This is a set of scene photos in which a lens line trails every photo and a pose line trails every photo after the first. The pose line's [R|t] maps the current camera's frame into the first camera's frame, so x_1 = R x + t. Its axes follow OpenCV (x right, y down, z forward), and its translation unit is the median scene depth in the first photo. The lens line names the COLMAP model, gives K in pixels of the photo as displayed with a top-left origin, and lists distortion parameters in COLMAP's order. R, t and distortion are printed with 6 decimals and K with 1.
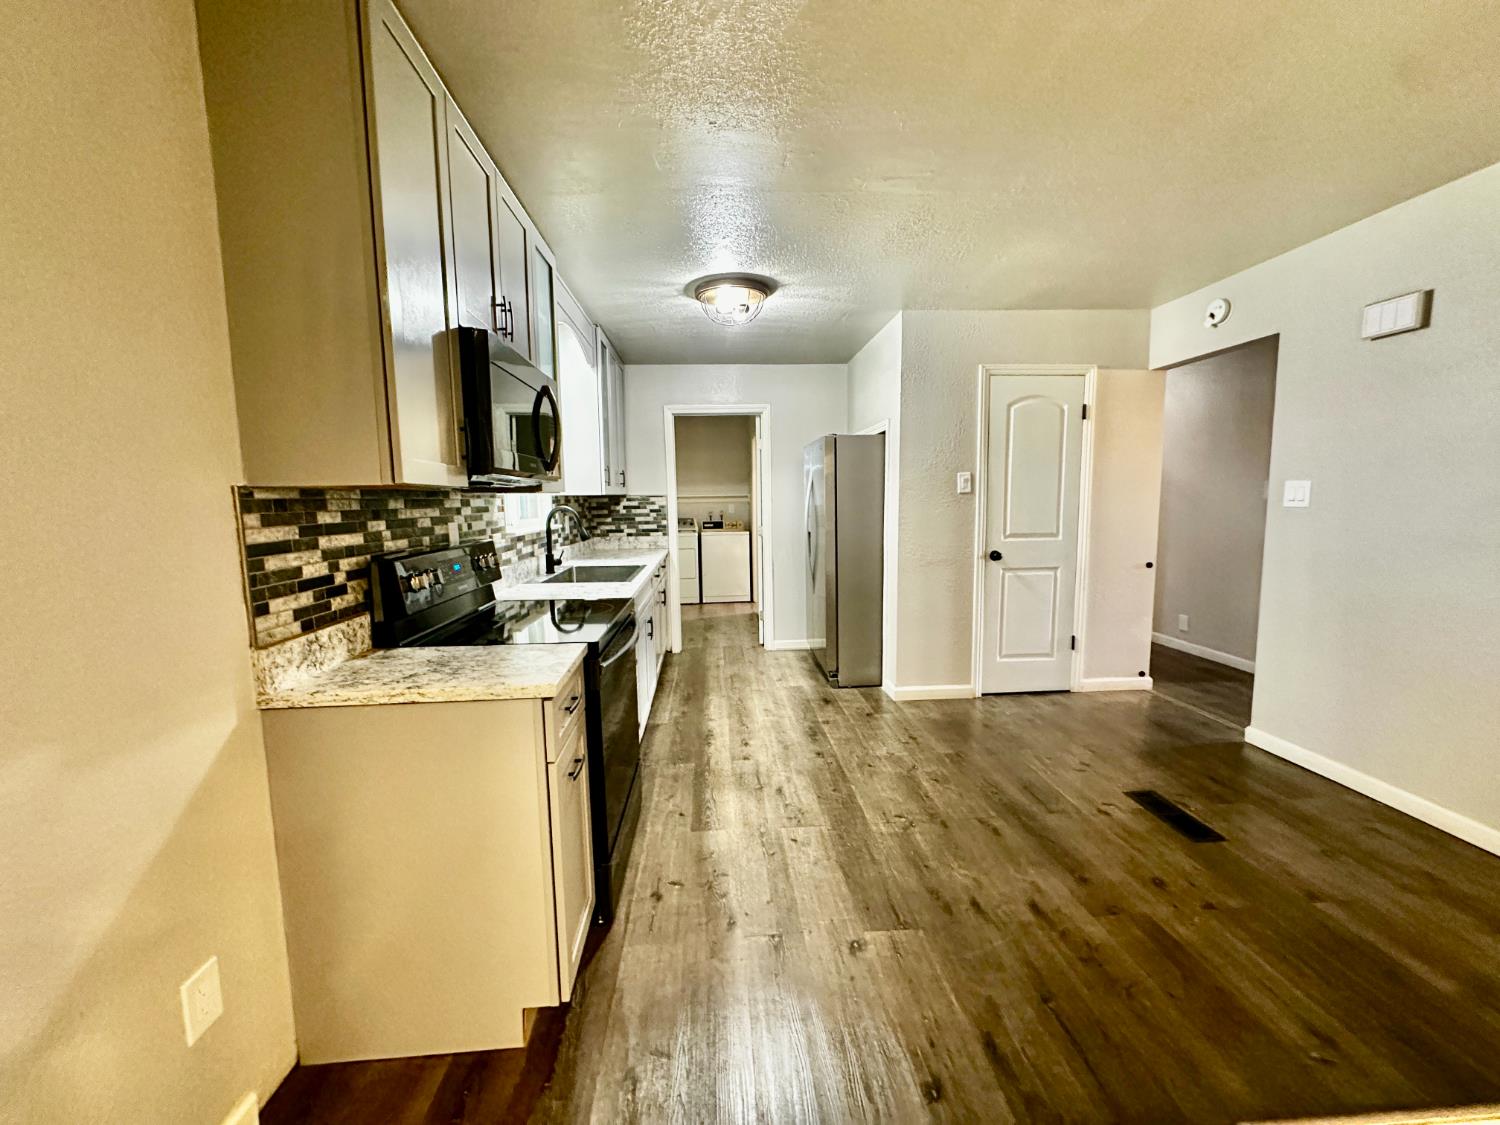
lens RADIAL K [[598.9, 0, 748.8], [0, 598.9, 565.8], [0, 0, 1]] dist [-0.005228, 0.000516]
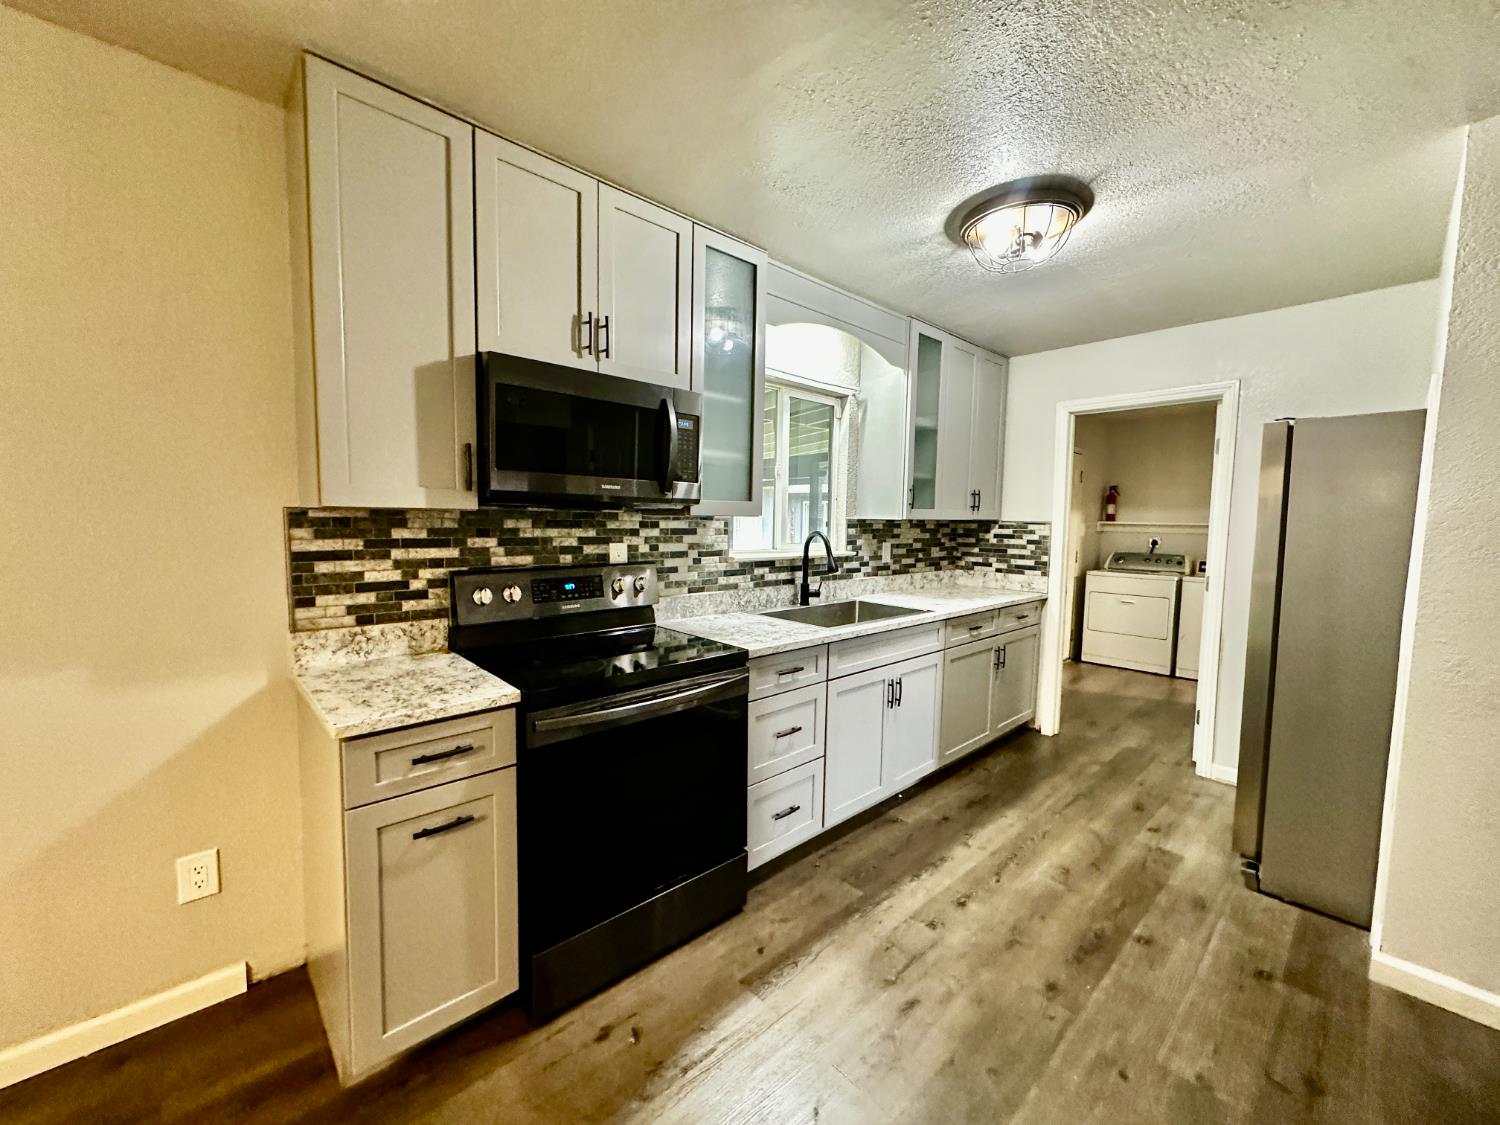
lens RADIAL K [[598.9, 0, 747.4], [0, 598.9, 564.3], [0, 0, 1]] dist [-0.005228, 0.000516]
pose [[0.630305, 0.085398, -0.771636, 0.357658], [-0.112785, 0.993460, 0.017820, -0.064084], [0.768111, 0.075797, 0.635815, 0.416898]]
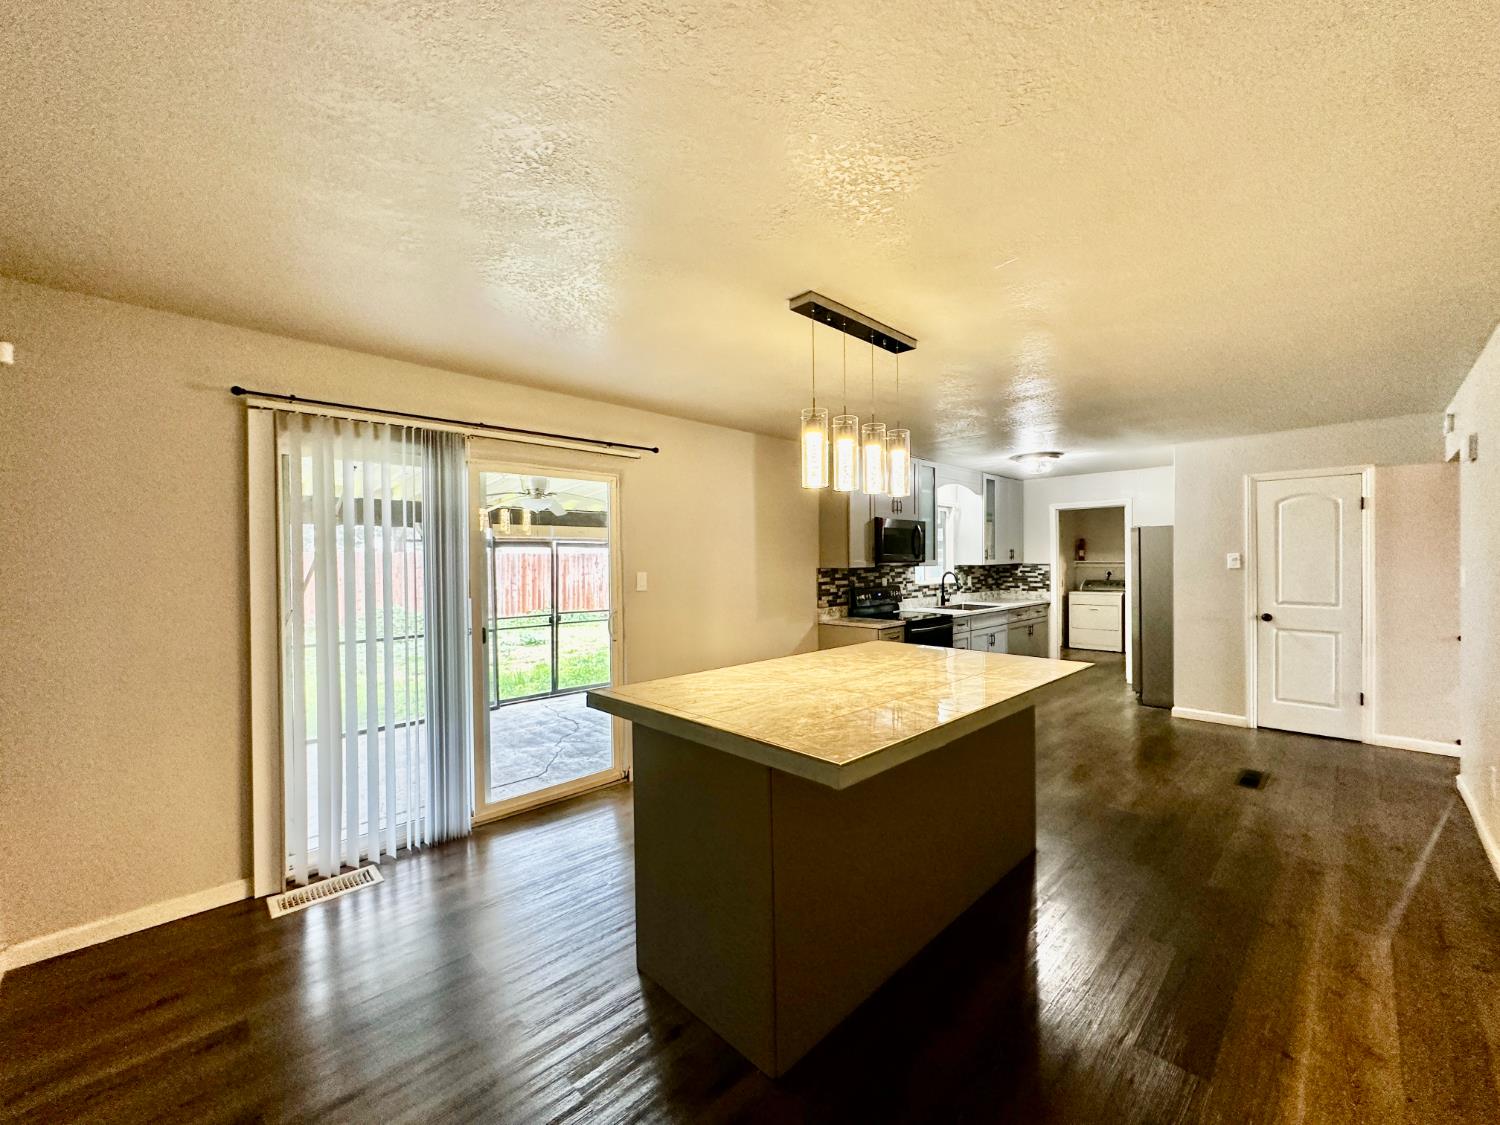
lens RADIAL K [[598.9, 0, 748.4], [0, 598.9, 567.2], [0, 0, 1]] dist [-0.005228, 0.000516]
pose [[0.652189, 0.019093, -0.757816, 0.865809], [-0.087153, 0.994942, -0.049938, 0.048909], [0.753030, 0.098615, 0.650554, -0.904037]]
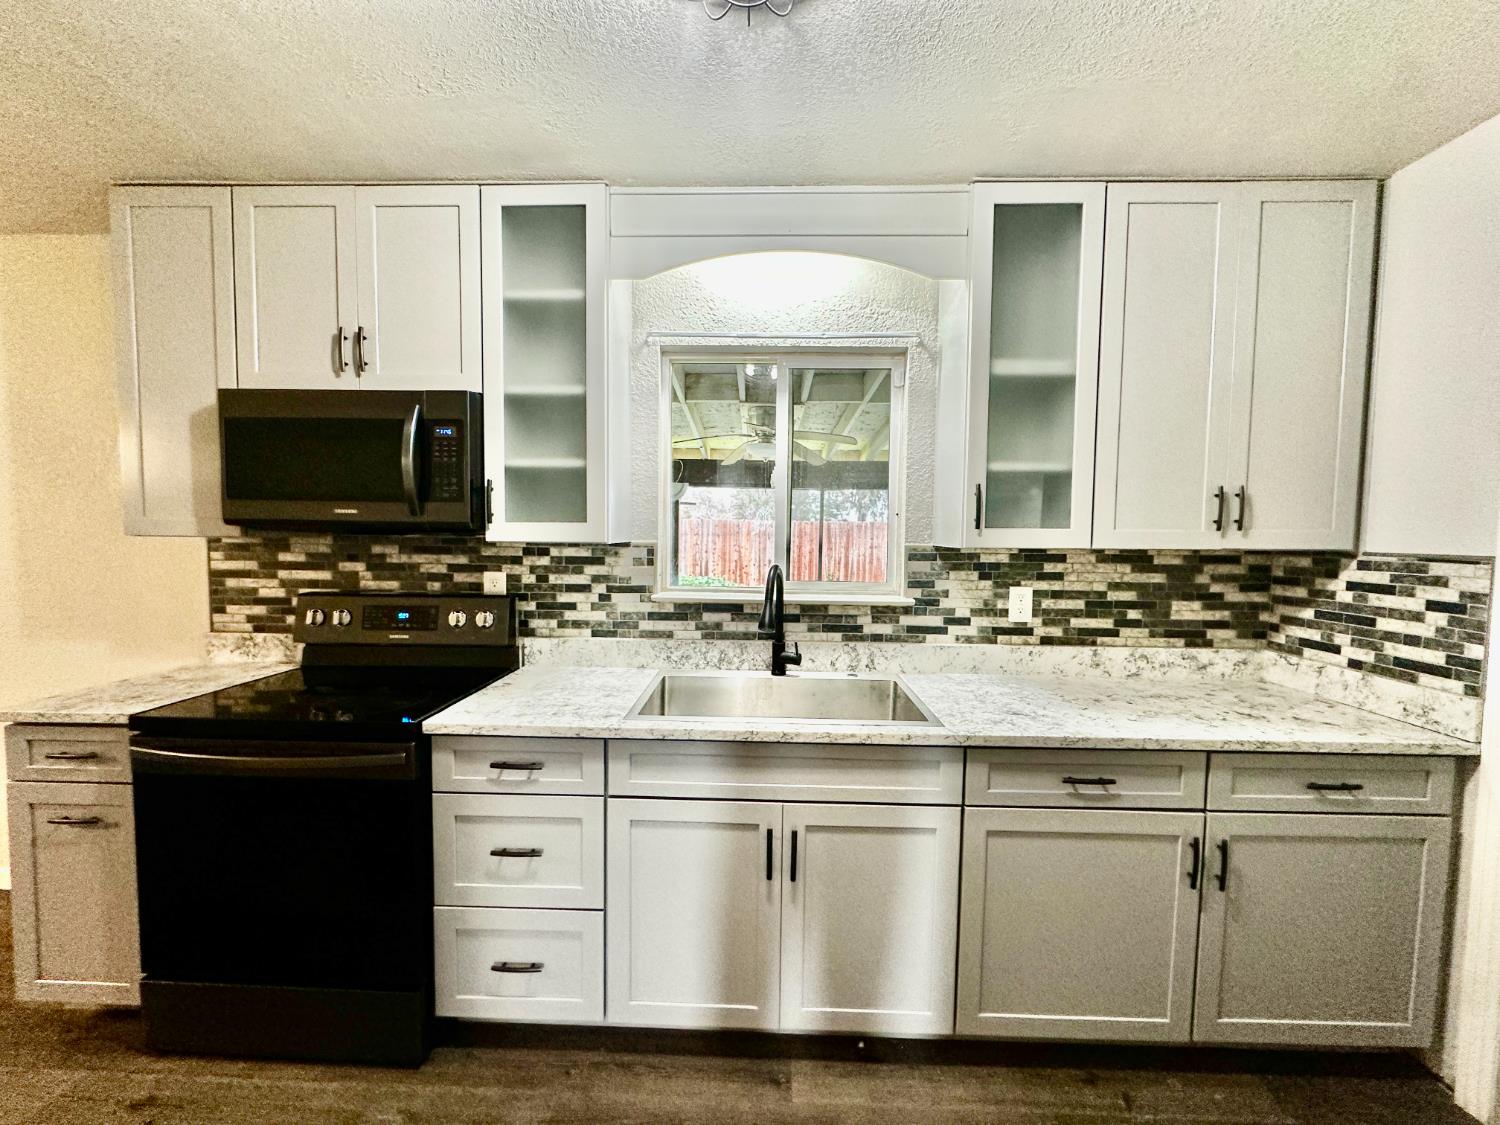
lens RADIAL K [[598.9, 0, 749.9], [0, 598.9, 563.5], [0, 0, 1]] dist [-0.005228, 0.000516]
pose [[-0.093315, 0.067088, -0.993374, 0.310290], [-0.122551, 0.989366, 0.078330, -0.165793], [0.988066, 0.129048, -0.084101, 1.180796]]
